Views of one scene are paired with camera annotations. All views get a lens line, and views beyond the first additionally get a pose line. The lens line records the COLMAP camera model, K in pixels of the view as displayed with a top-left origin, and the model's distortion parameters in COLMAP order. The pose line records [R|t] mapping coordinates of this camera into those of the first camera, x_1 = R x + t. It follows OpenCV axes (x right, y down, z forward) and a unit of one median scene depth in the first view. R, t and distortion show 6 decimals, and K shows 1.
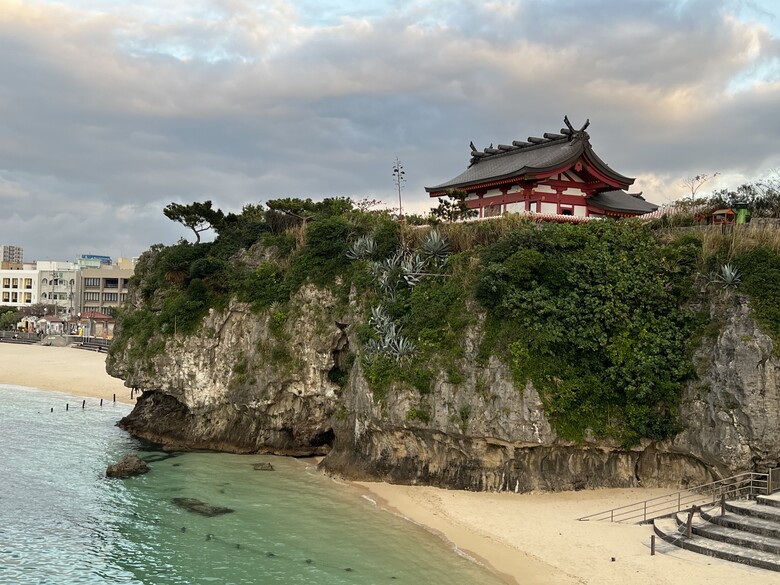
lens RADIAL K [[911.5, 0, 390.0], [0, 911.5, 292.5], [0, 0, 1]] dist [0.163323, -0.459419]
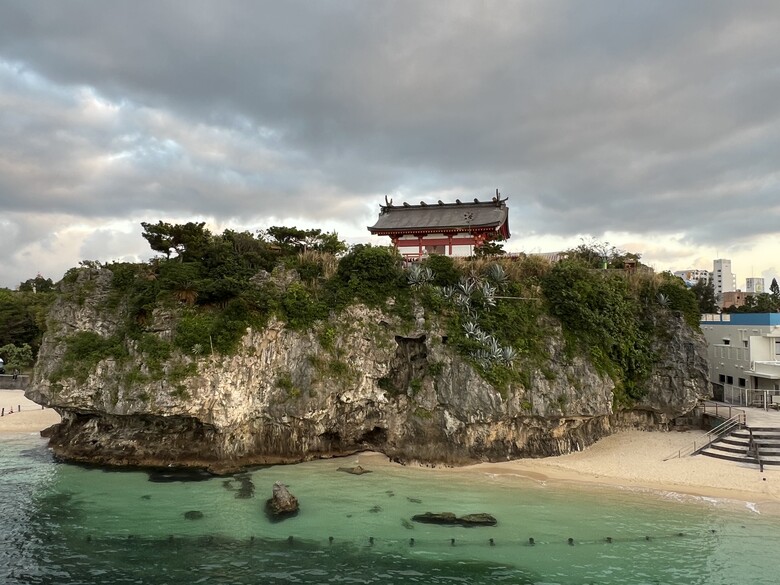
lens RADIAL K [[581.7, 0, 390.0], [0, 581.7, 292.5], [0, 0, 1]] dist [0.005213, -0.009153]
pose [[0.716936, 0.010350, 0.697062, -0.577846], [0.000751, 0.999878, -0.015619, -0.012504], [-0.697138, 0.011721, 0.716841, 0.452087]]
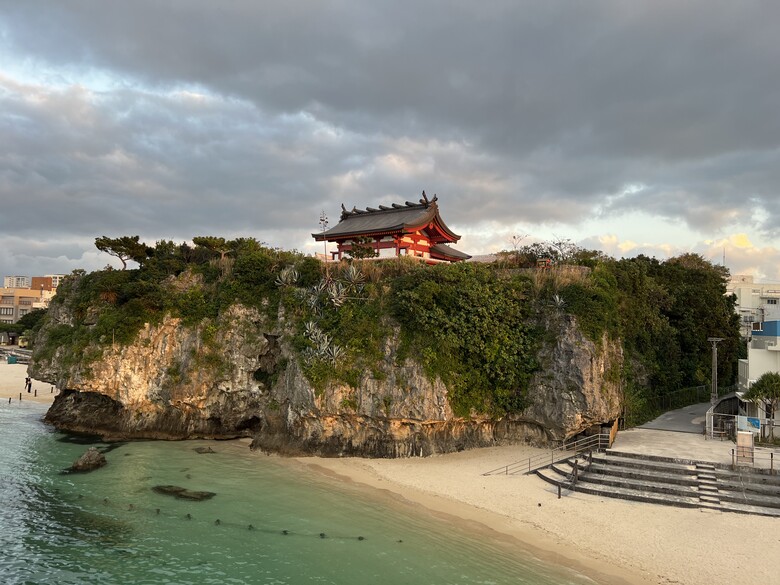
lens RADIAL K [[591.4, 0, 400.1], [0, 591.4, 289.3], [0, 0, 1]] dist [0.089110, -0.192737]
pose [[0.933308, 0.018384, 0.358607, -0.178319], [-0.007083, 0.999437, -0.032802, -0.004060], [-0.359008, 0.028074, 0.932912, 0.138033]]
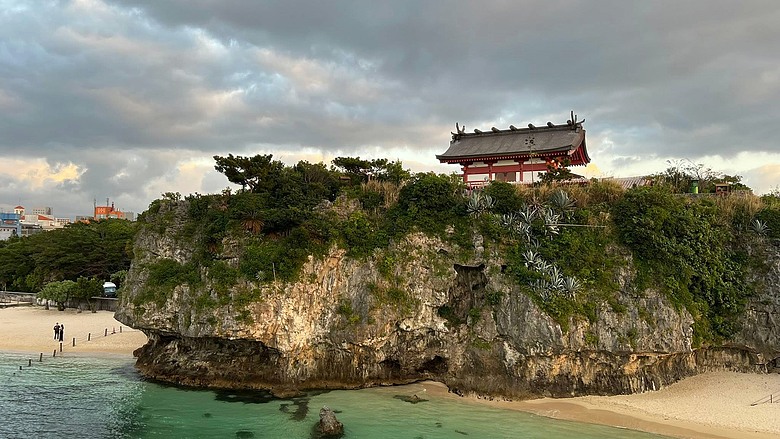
lens RADIAL K [[585.6, 0, 397.8], [0, 585.6, 216.9], [0, 0, 1]] dist [0.076891, -0.106269]
pose [[0.826841, 0.008705, 0.562368, -0.532391], [0.004530, 0.999745, -0.022135, -0.012660], [-0.562417, 0.020850, 0.826591, 0.406043]]
